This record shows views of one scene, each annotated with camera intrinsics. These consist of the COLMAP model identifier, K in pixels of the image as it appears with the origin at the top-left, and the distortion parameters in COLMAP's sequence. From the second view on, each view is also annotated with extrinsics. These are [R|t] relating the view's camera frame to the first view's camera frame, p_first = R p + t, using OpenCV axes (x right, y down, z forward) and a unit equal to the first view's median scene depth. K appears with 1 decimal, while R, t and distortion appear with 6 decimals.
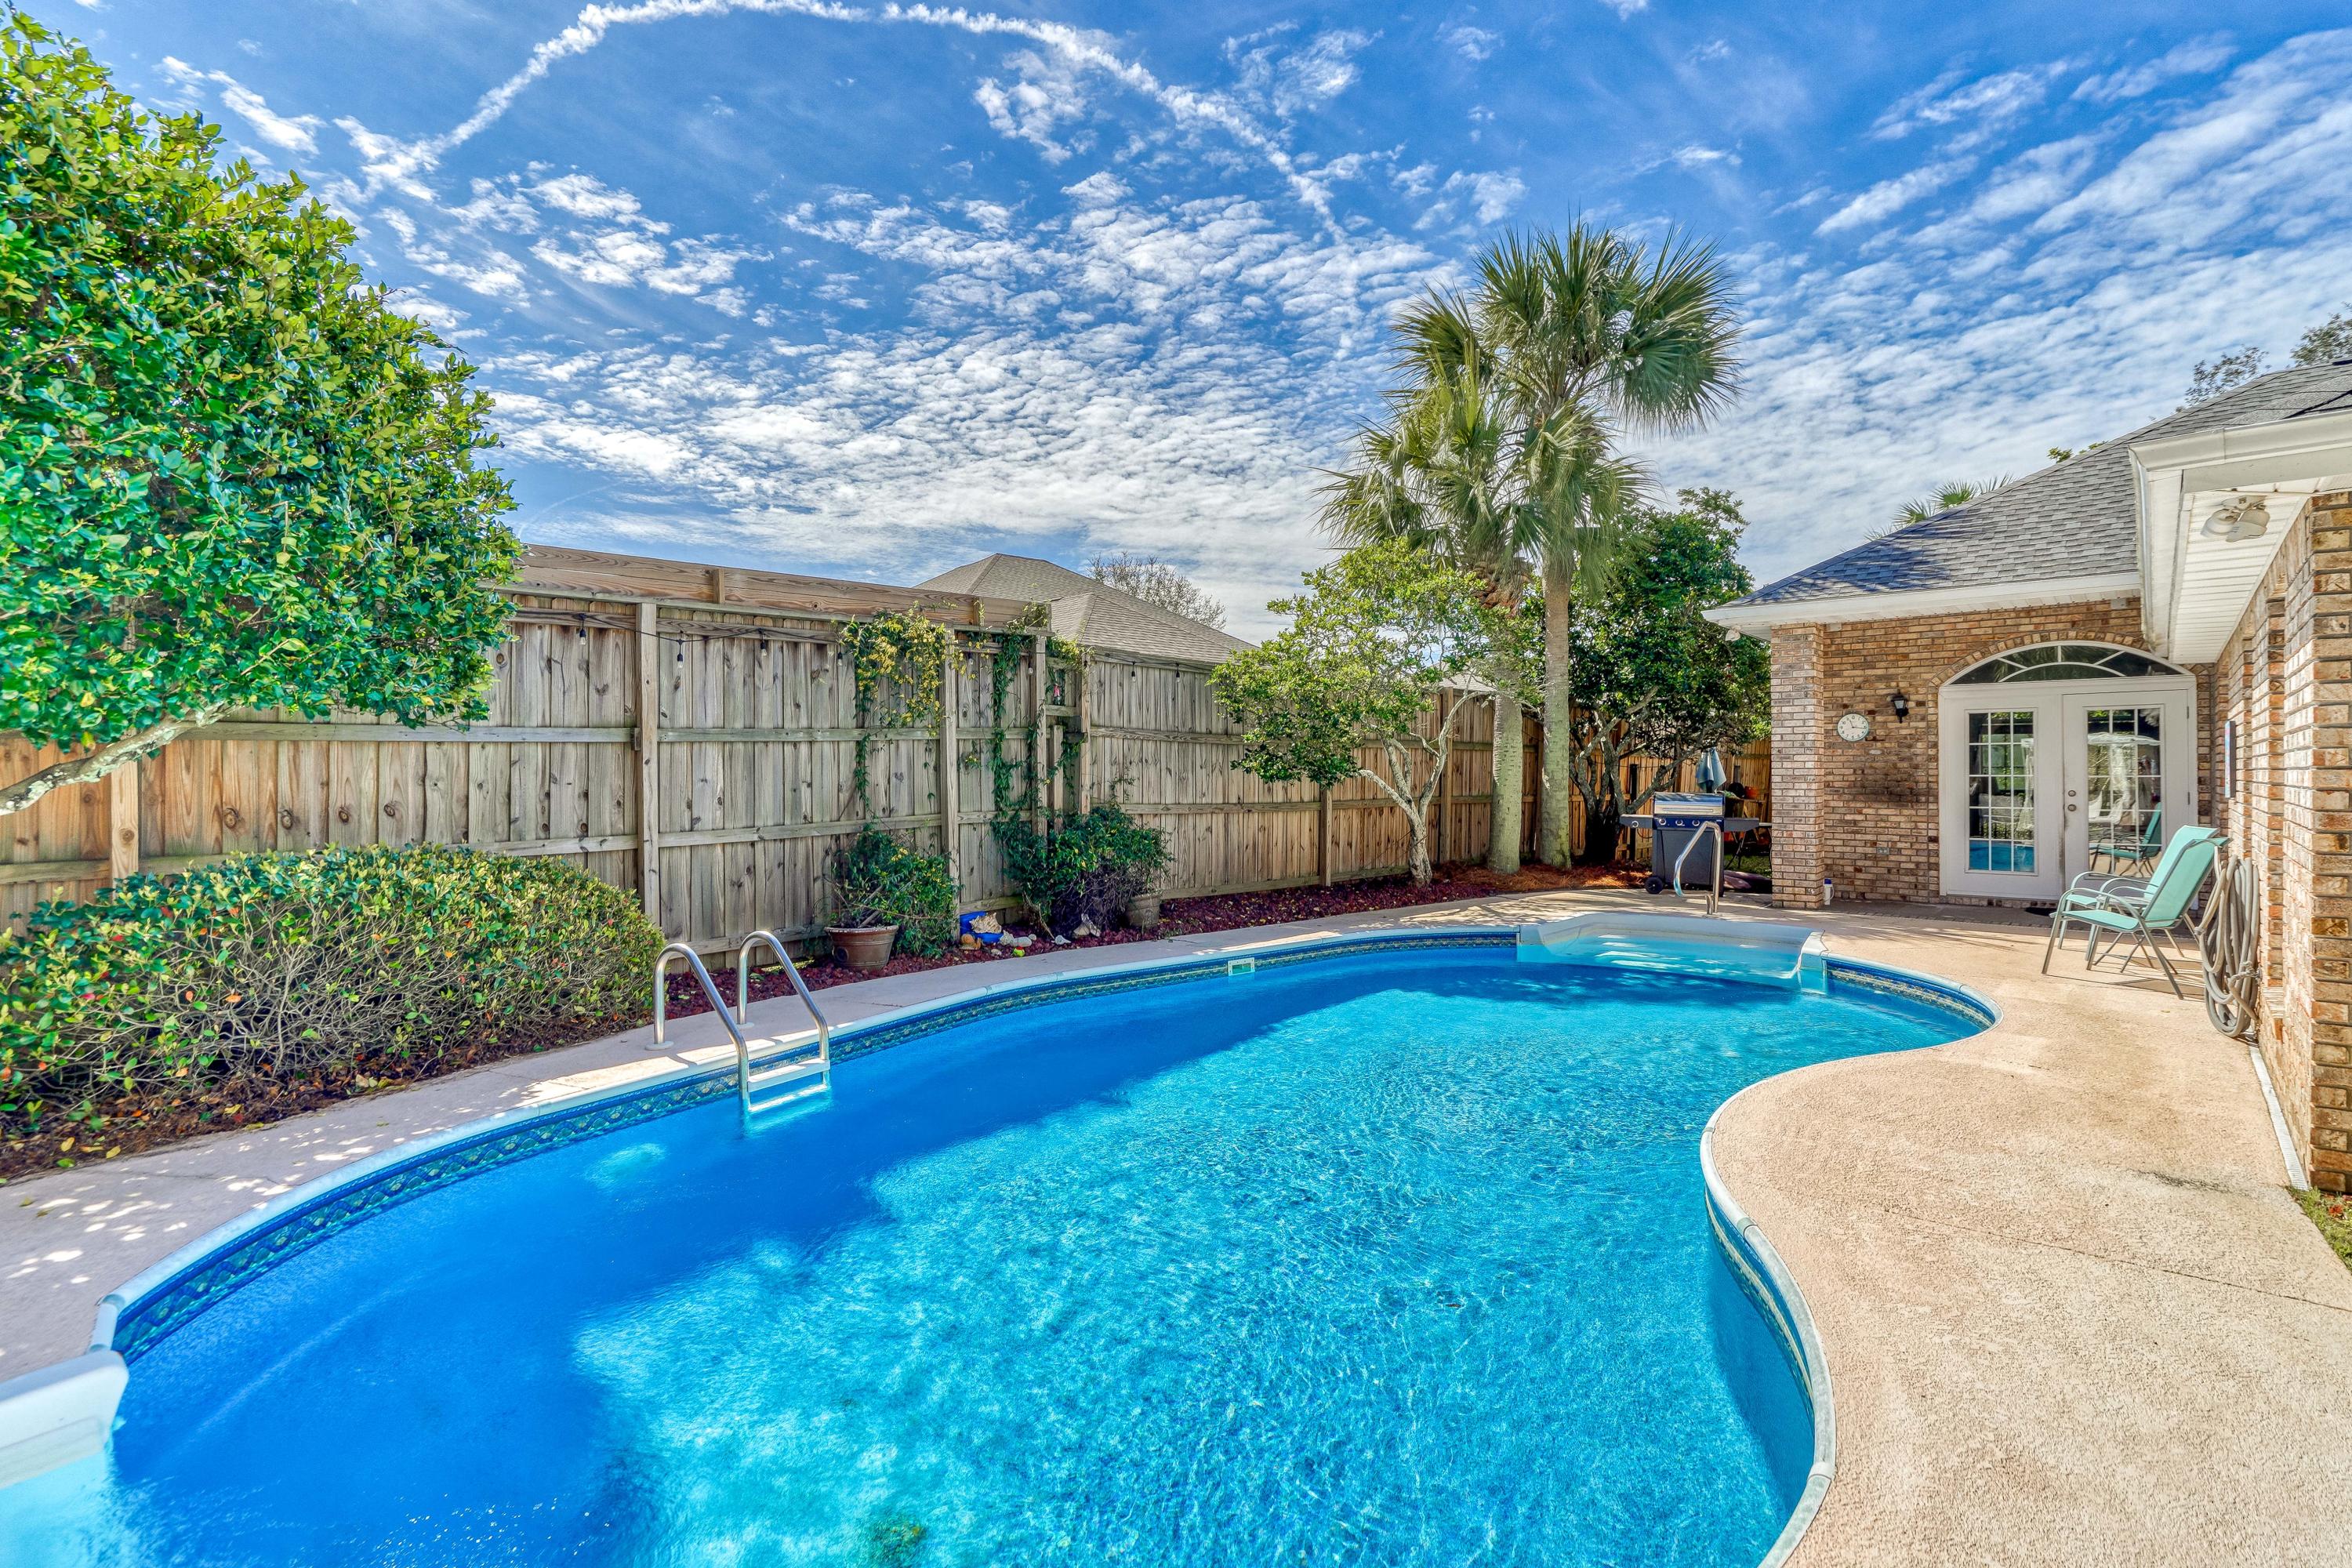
lens RADIAL K [[1119.2, 0, 1176.0], [0, 1119.2, 784.0], [0, 0, 1]] dist [-0.000025, 0.000068]
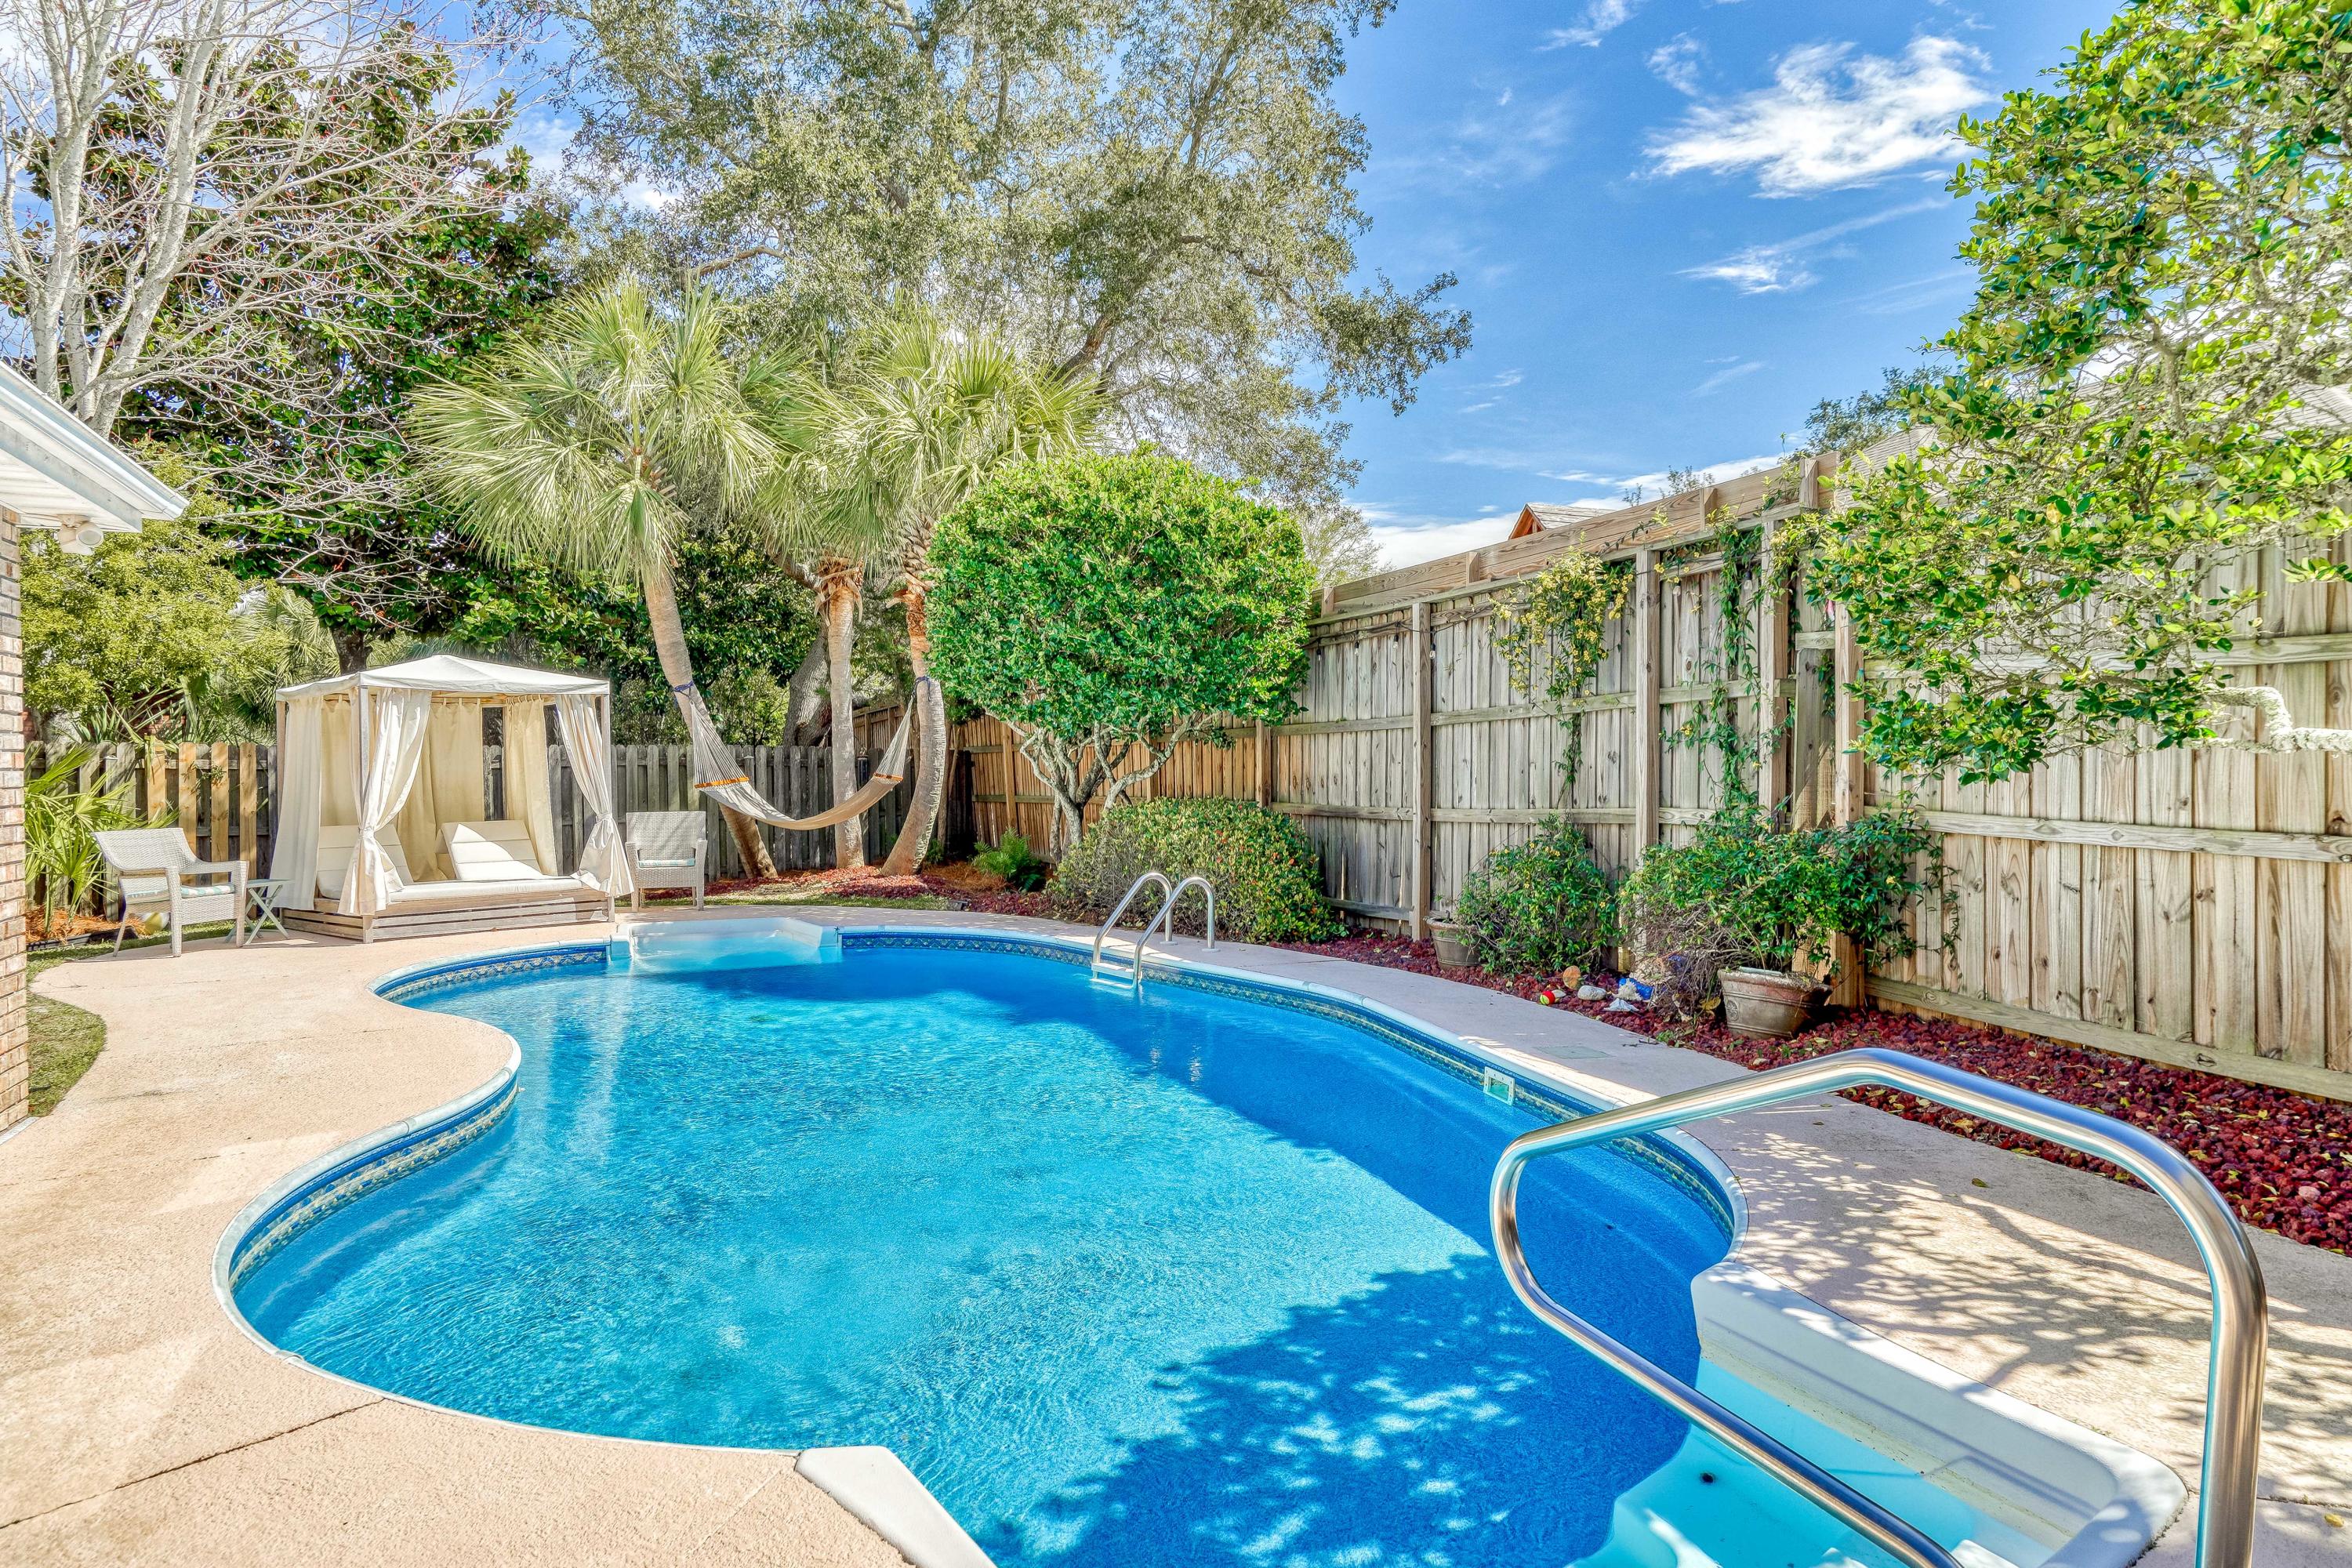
lens RADIAL K [[1362.7, 0, 1176.0], [0, 1362.7, 784.0], [0, 0, 1]] dist [-0.000053, -0.000010]
pose [[-0.393503, 0.019168, -0.919123, 0.952159], [0.001594, 0.999795, 0.020168, -0.008631], [0.919322, 0.006471, -0.393453, 1.392449]]
